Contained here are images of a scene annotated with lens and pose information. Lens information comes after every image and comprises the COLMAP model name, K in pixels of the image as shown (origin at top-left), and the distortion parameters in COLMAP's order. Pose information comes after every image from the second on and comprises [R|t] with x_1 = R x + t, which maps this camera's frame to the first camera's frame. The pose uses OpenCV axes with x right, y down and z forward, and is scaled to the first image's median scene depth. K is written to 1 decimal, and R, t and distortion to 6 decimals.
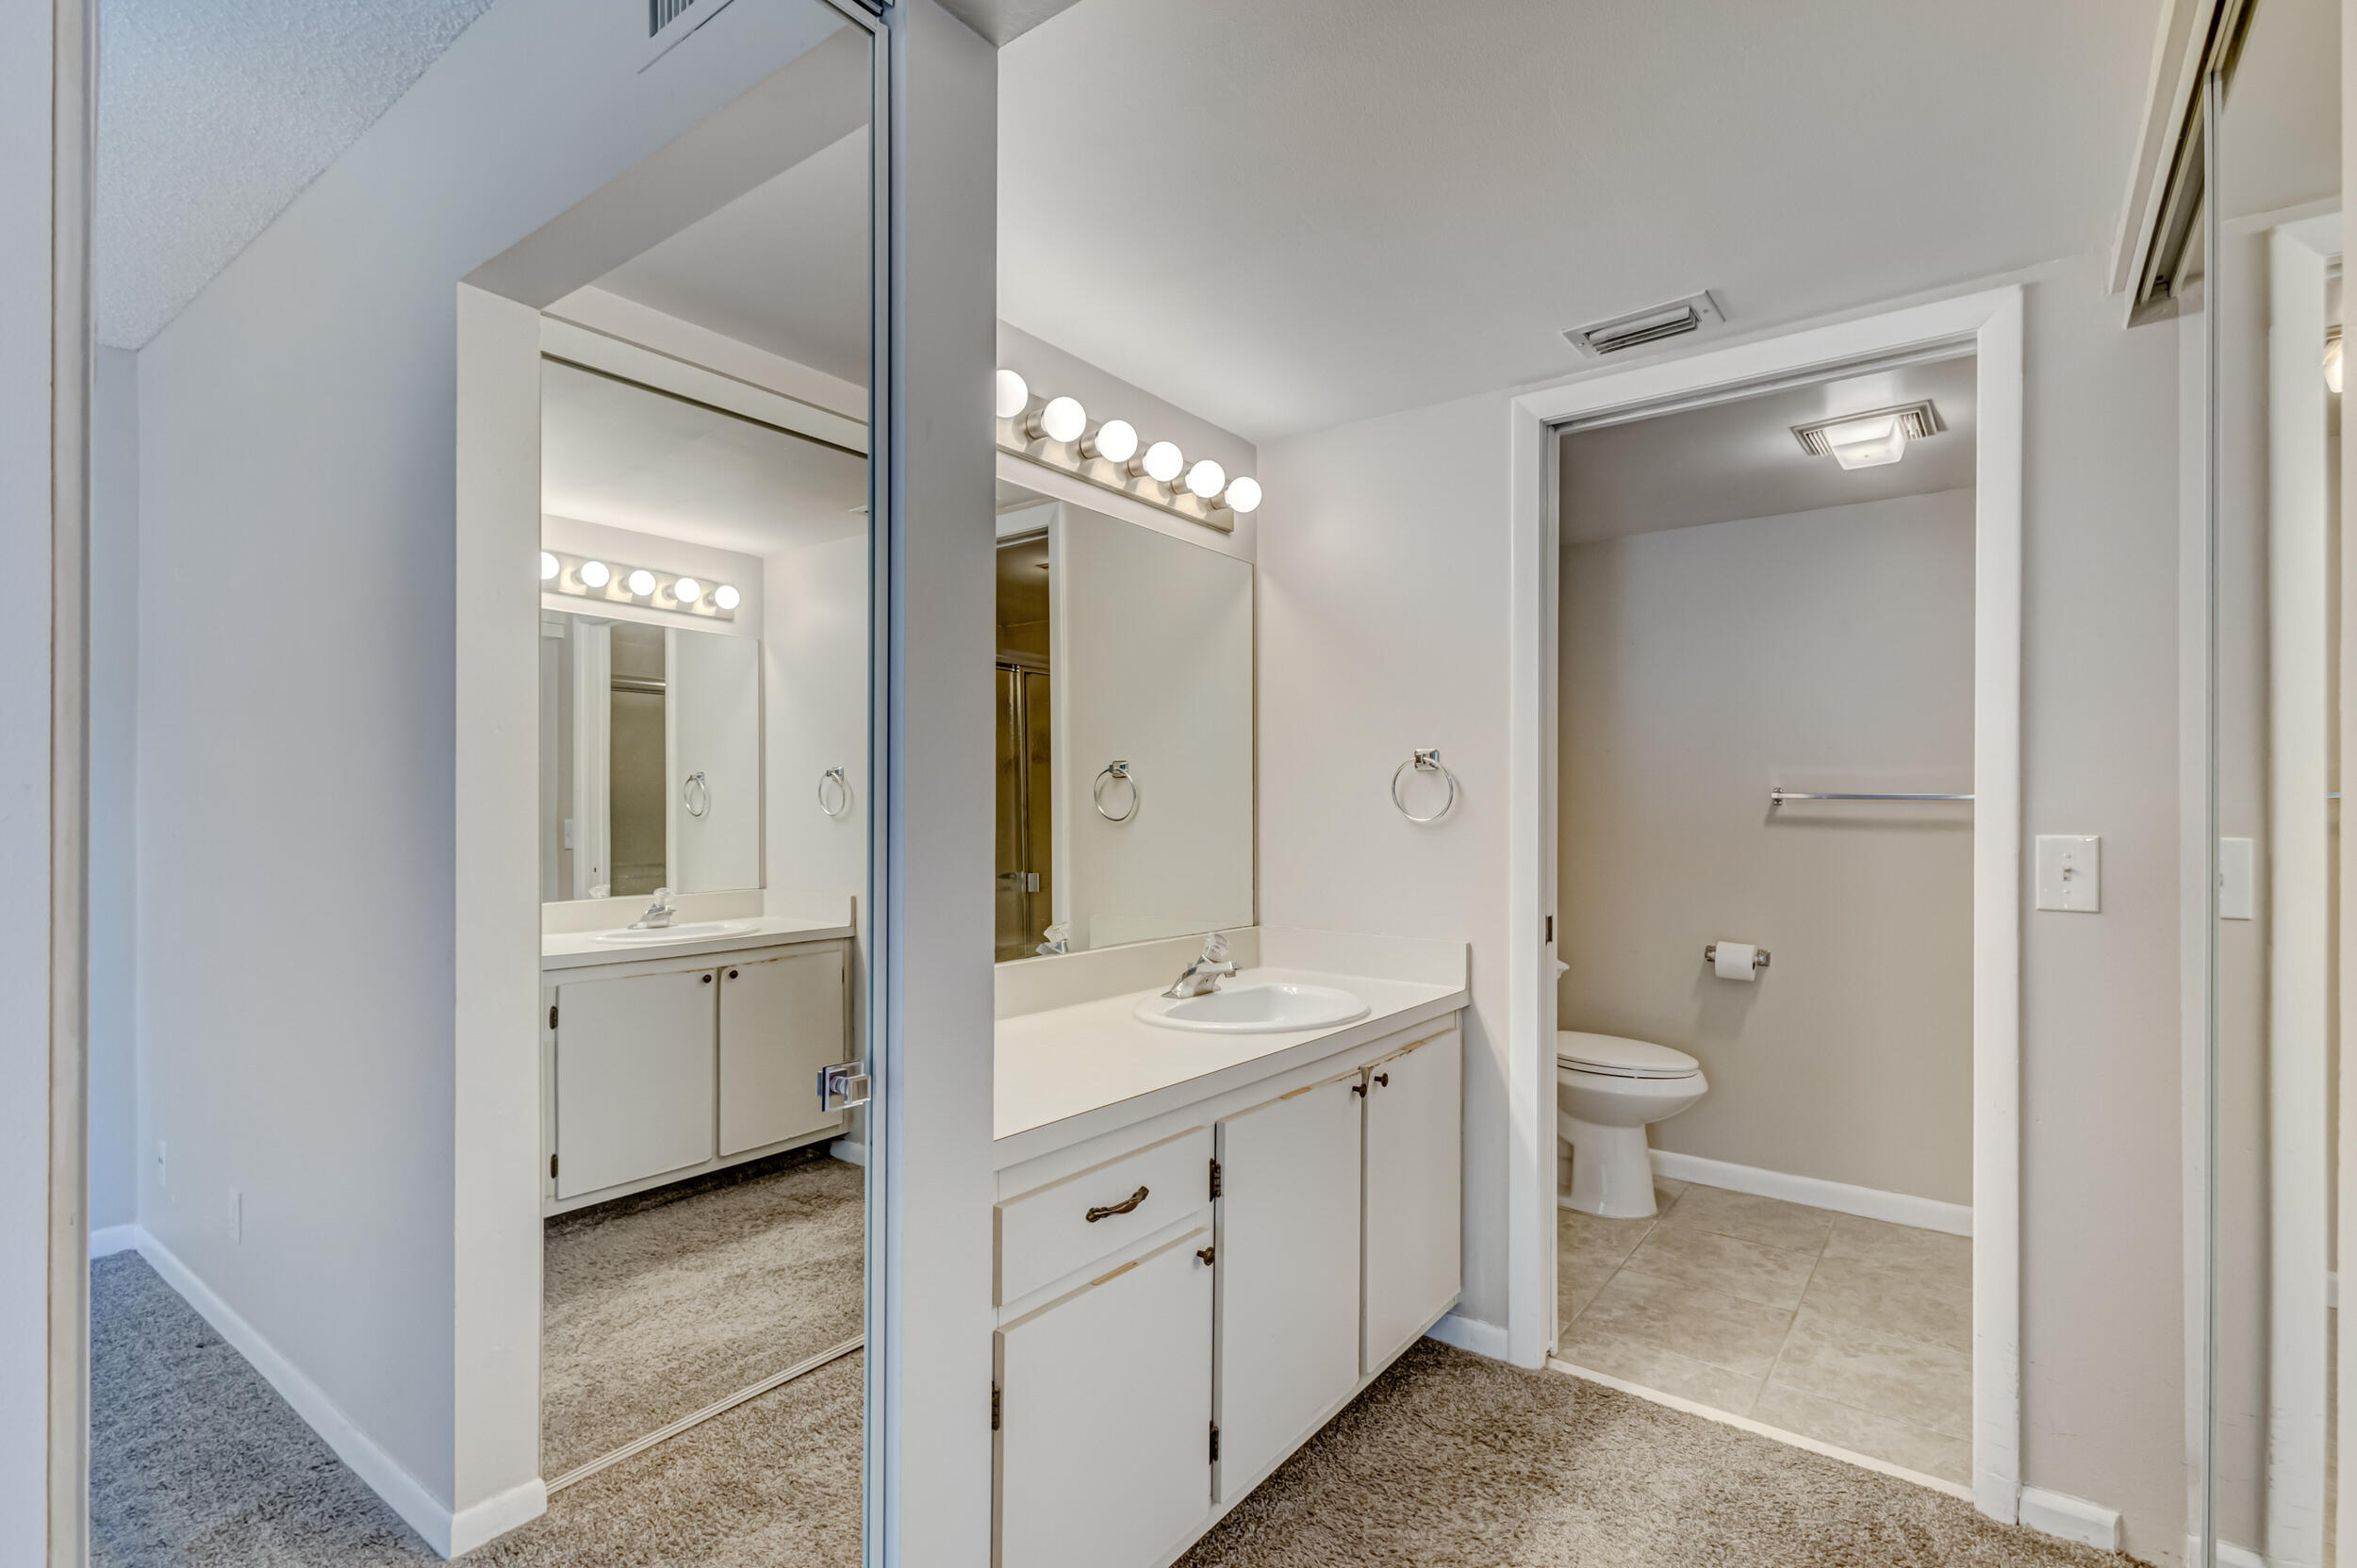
lens RADIAL K [[1107.6, 0, 1173.9], [0, 1107.6, 795.9], [0, 0, 1]] dist [-0.000055, 0.000744]
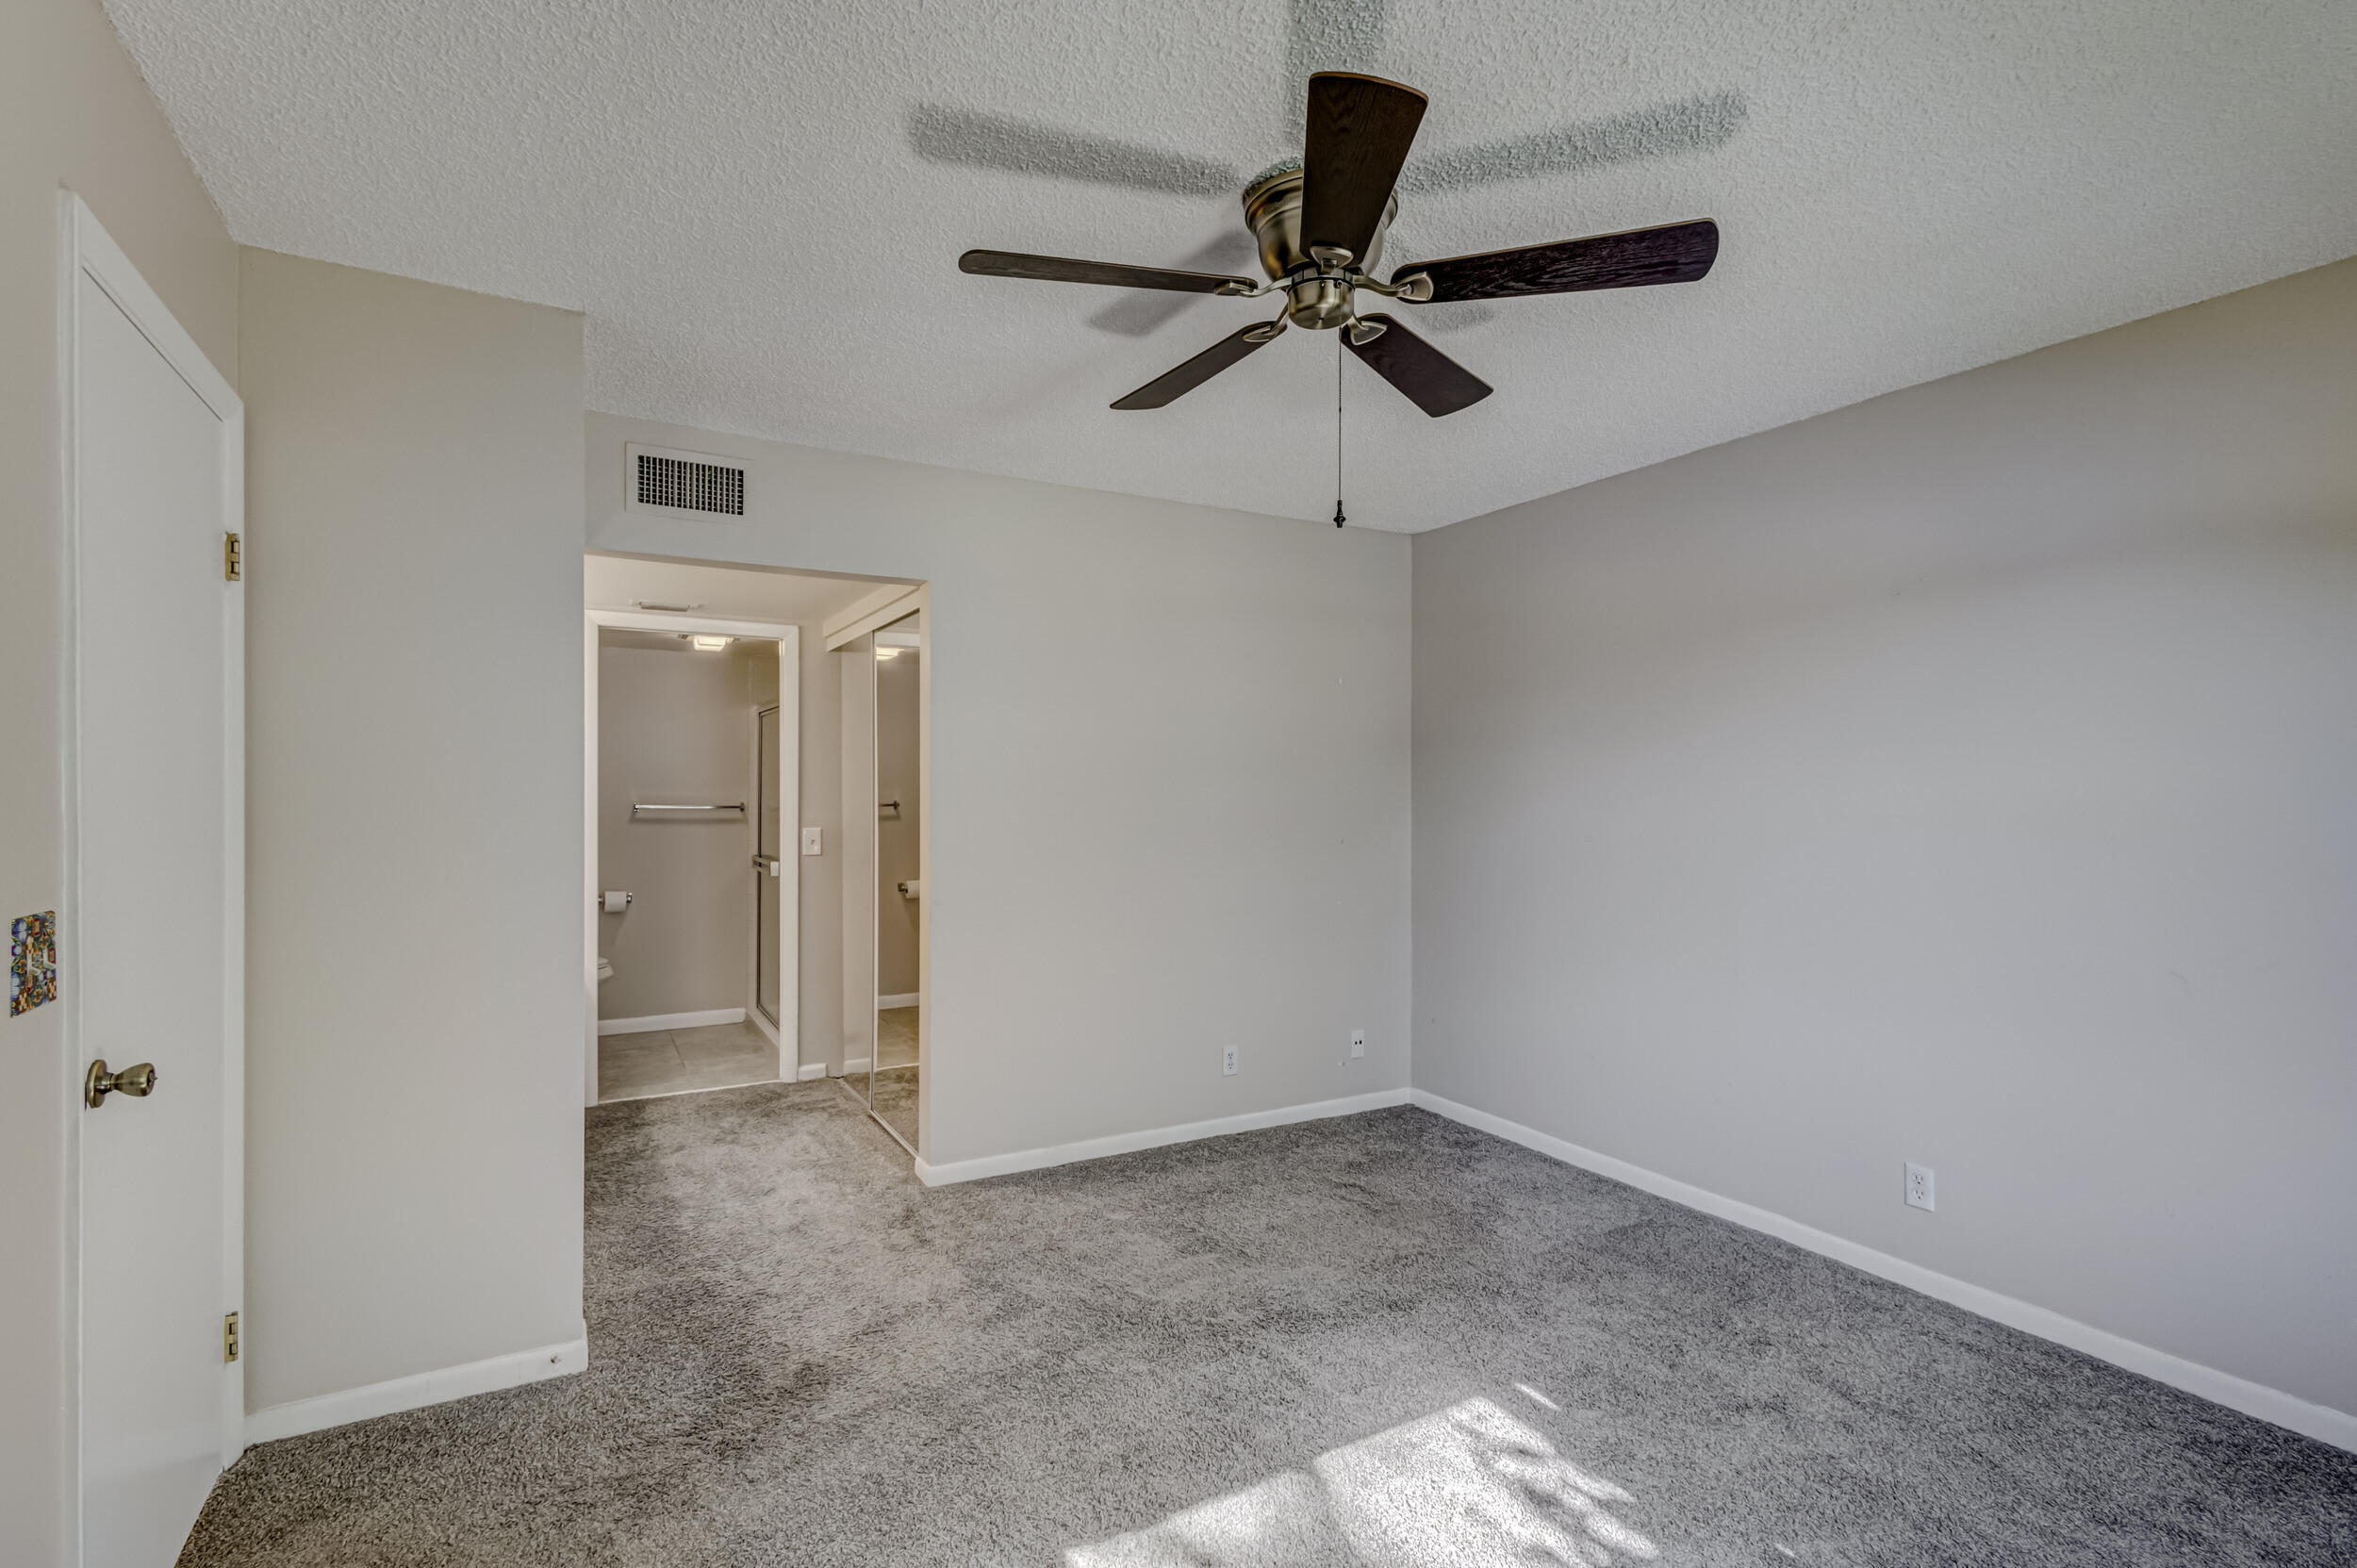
lens RADIAL K [[1091.0, 0, 1178.5], [0, 1091.0, 784.0], [0, 0, 1]] dist [0.011399, 0.000233]
pose [[0.403817, -0.007361, 0.914810, -1.313843], [-0.003596, 0.999947, 0.009634, -0.103729], [-0.914833, -0.007180, 0.403769, -0.937304]]
